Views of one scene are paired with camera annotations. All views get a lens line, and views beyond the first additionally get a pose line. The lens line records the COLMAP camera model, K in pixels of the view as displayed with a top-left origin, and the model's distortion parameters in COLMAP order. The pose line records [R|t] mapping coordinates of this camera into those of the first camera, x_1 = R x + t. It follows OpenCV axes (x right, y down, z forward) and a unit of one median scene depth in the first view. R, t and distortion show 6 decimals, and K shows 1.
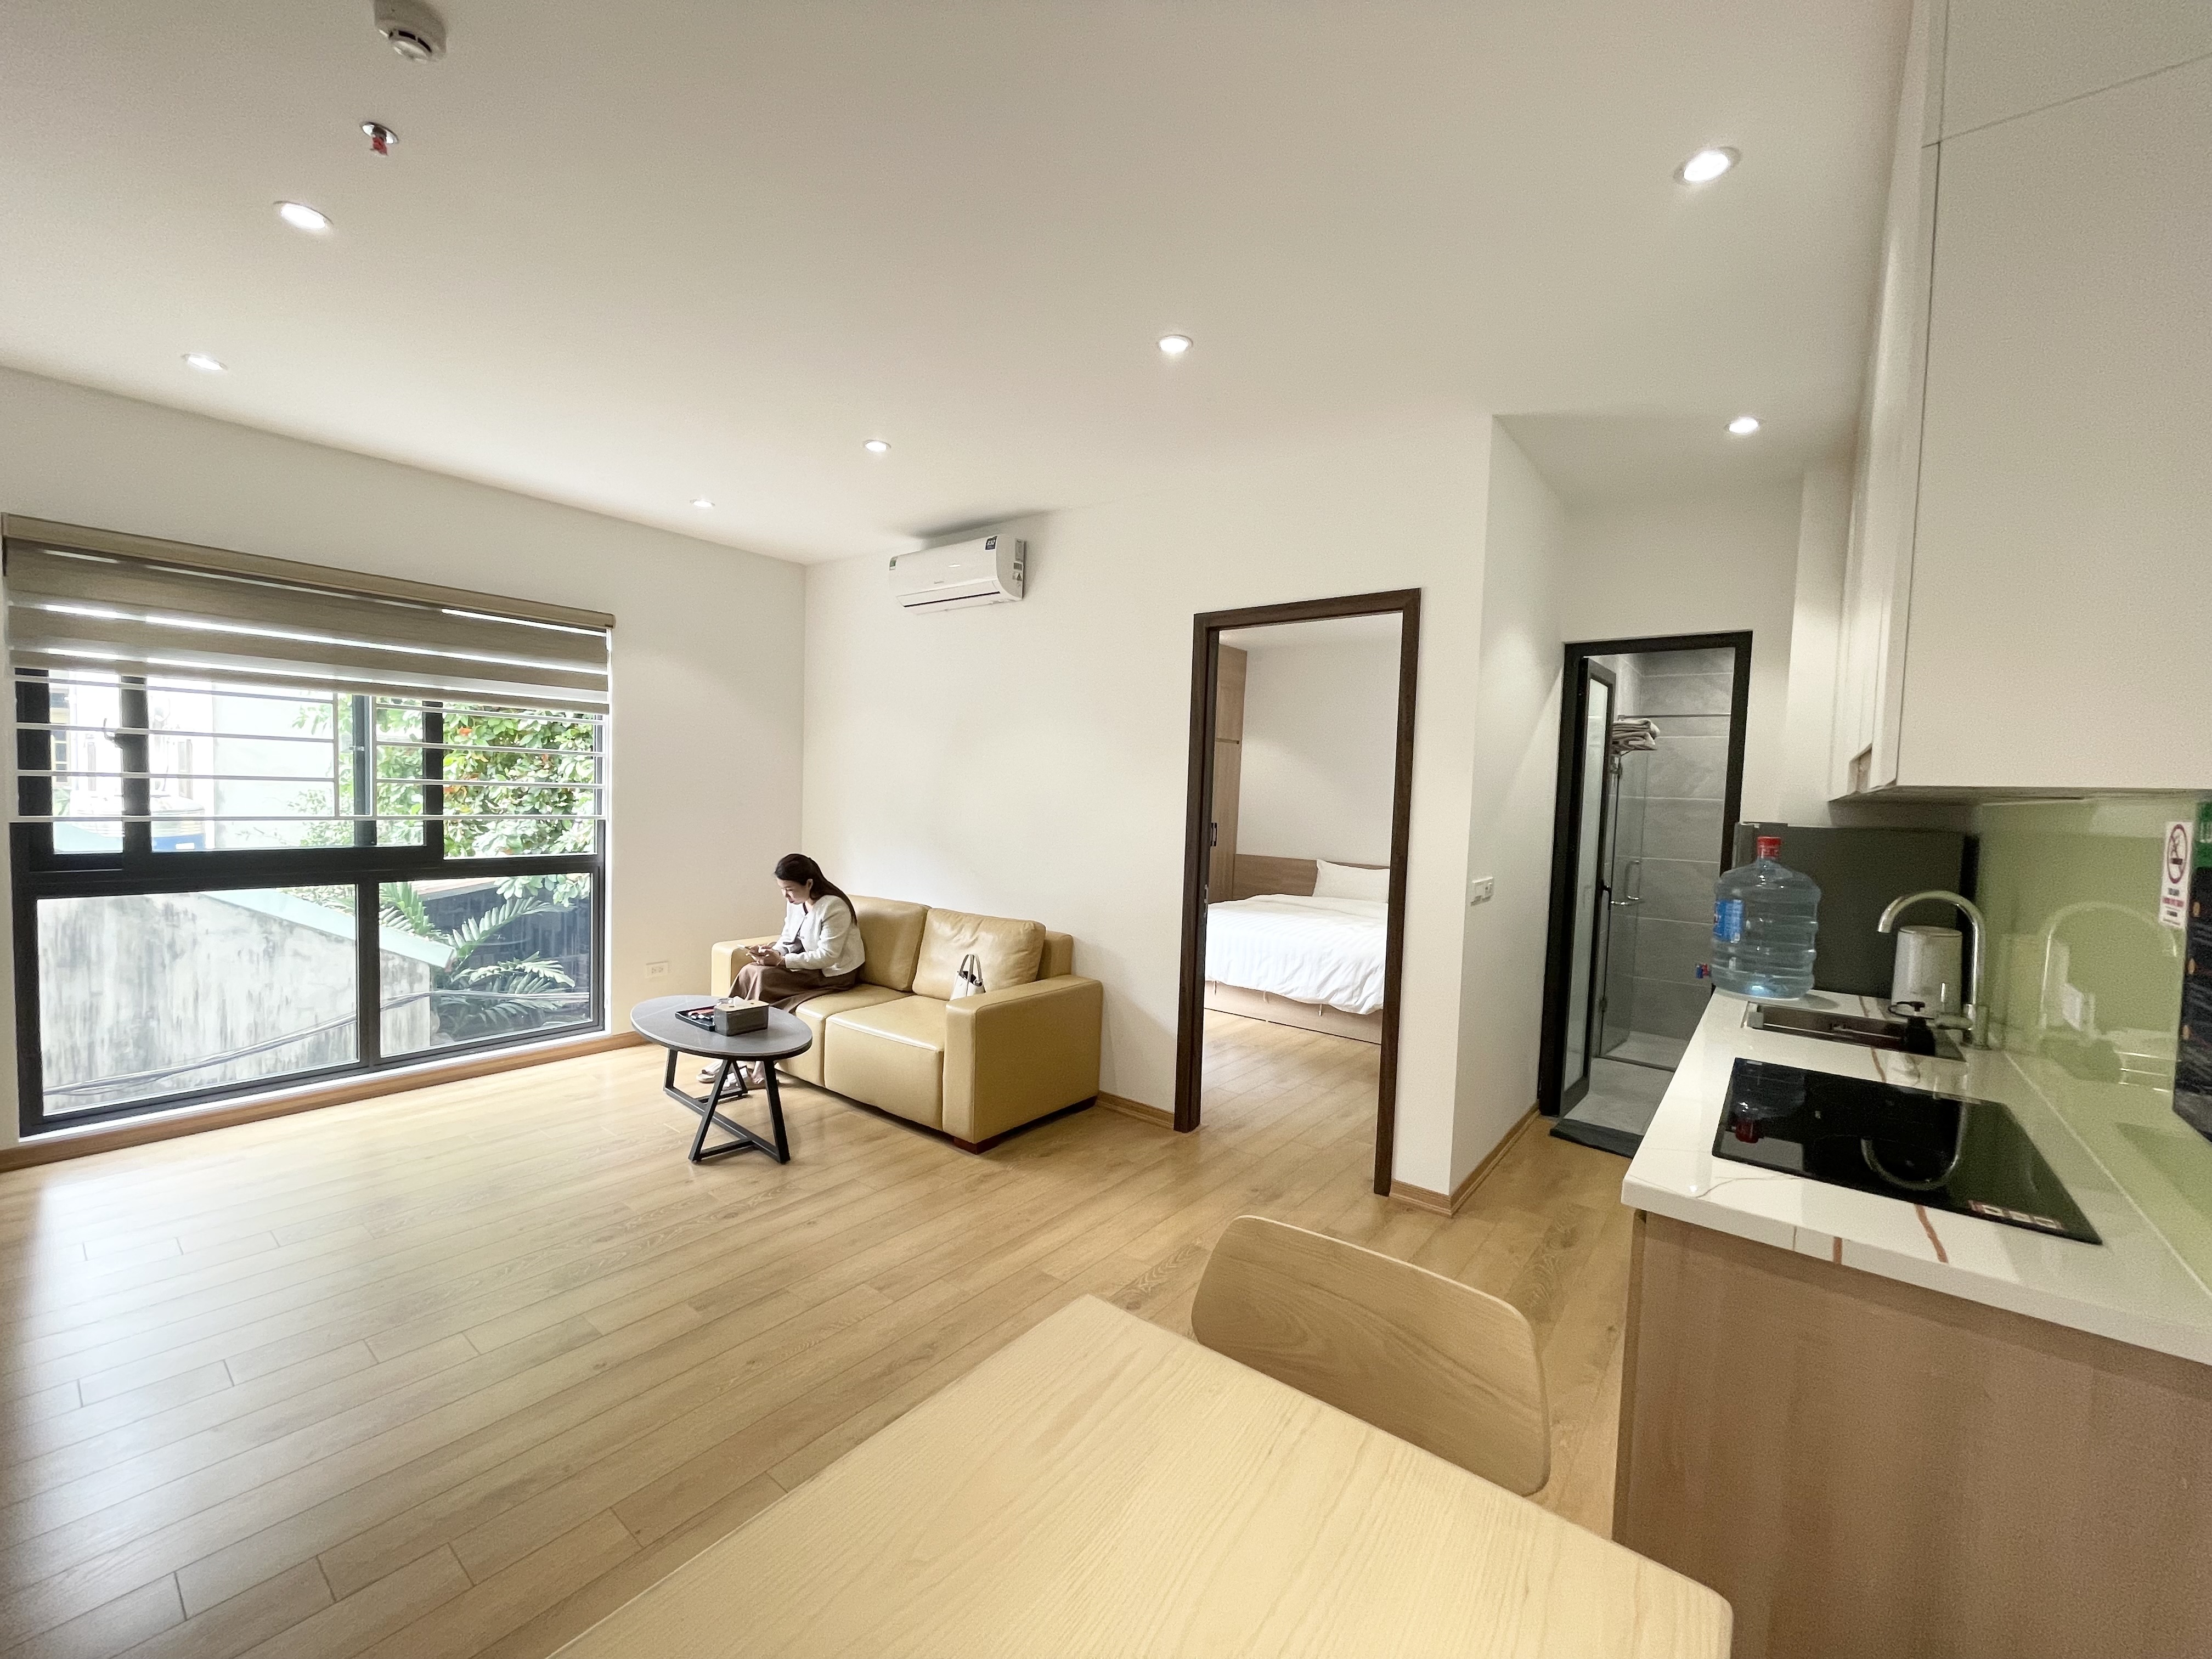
lens RADIAL K [[891.7, 0, 1092.6], [0, 891.7, 836.1], [0, 0, 1]] dist [-0.000130, 0.000229]
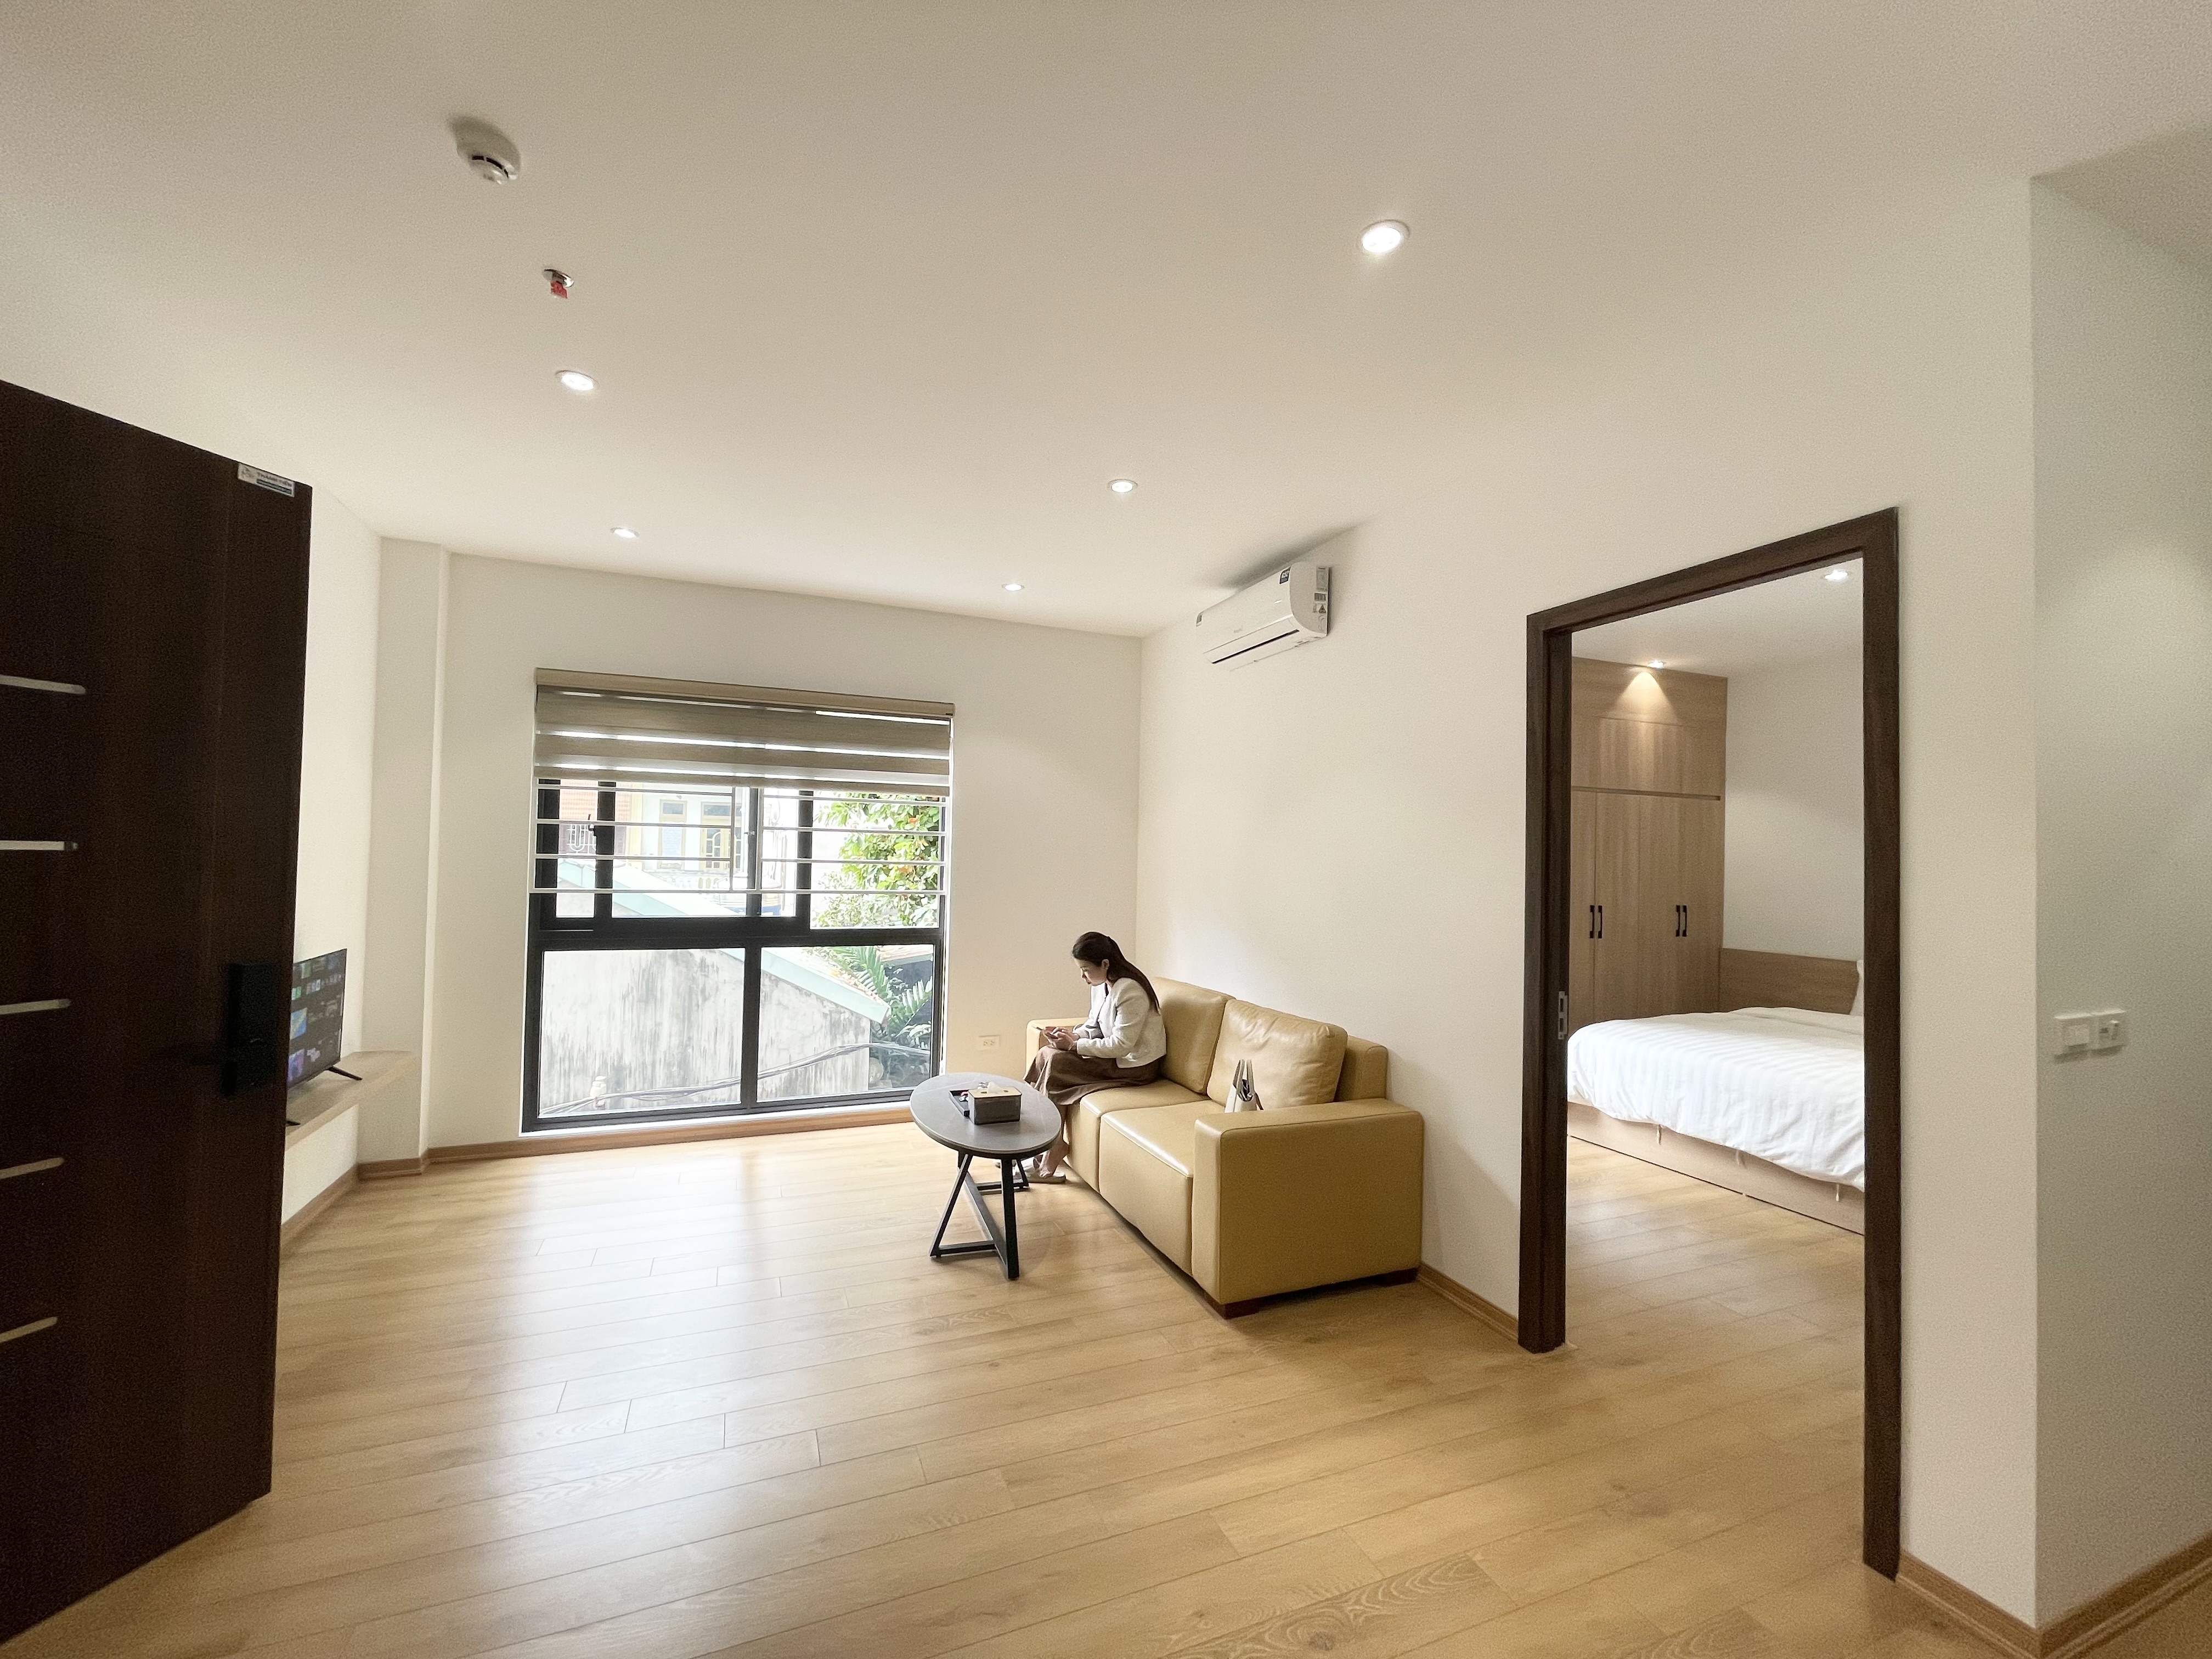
lens RADIAL K [[891.7, 0, 1092.6], [0, 891.7, 836.1], [0, 0, 1]] dist [-0.000130, 0.000229]
pose [[0.869831, -0.026955, -0.492612, 0.153573], [-0.017367, 0.996214, -0.085177, -0.001069], [0.493043, 0.082644, 0.866071, 0.196989]]
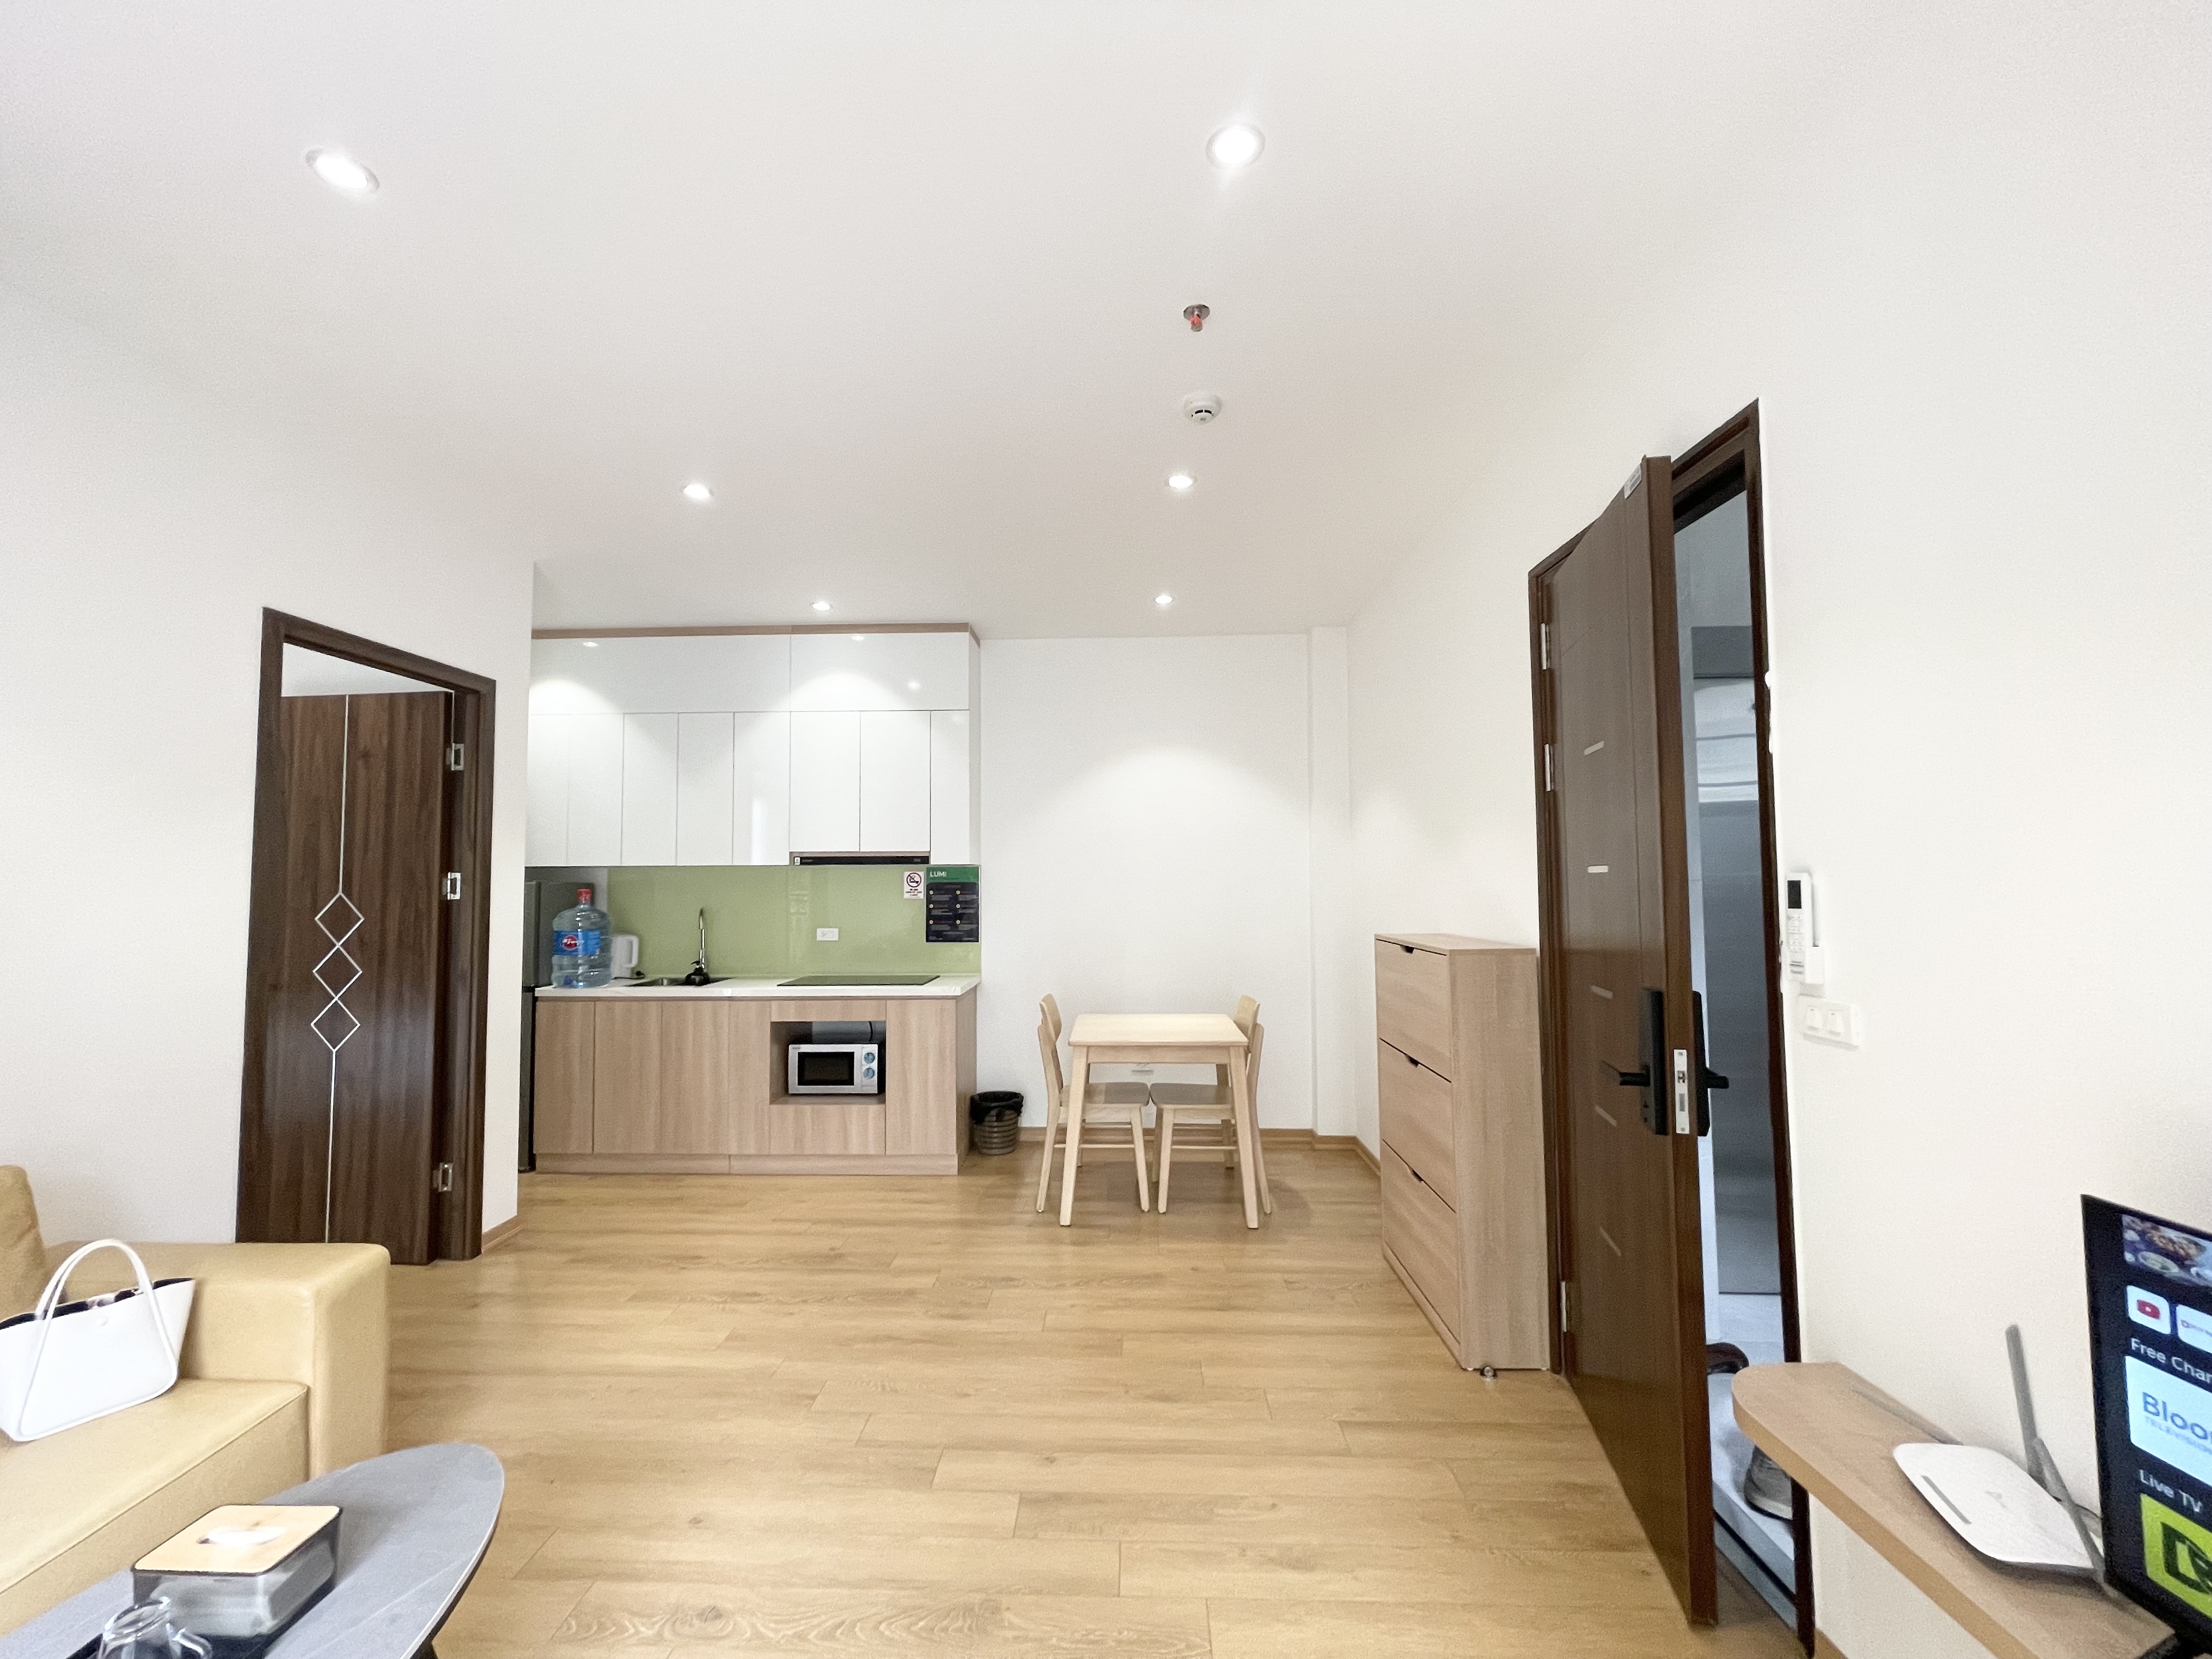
lens RADIAL K [[891.7, 0, 1092.6], [0, 891.7, 836.1], [0, 0, 1]] dist [-0.000130, 0.000229]
pose [[-0.594140, 0.014053, 0.804239, -0.779625], [0.030744, 0.999514, 0.005248, -0.054746], [-0.803774, 0.027844, -0.594283, 0.862034]]
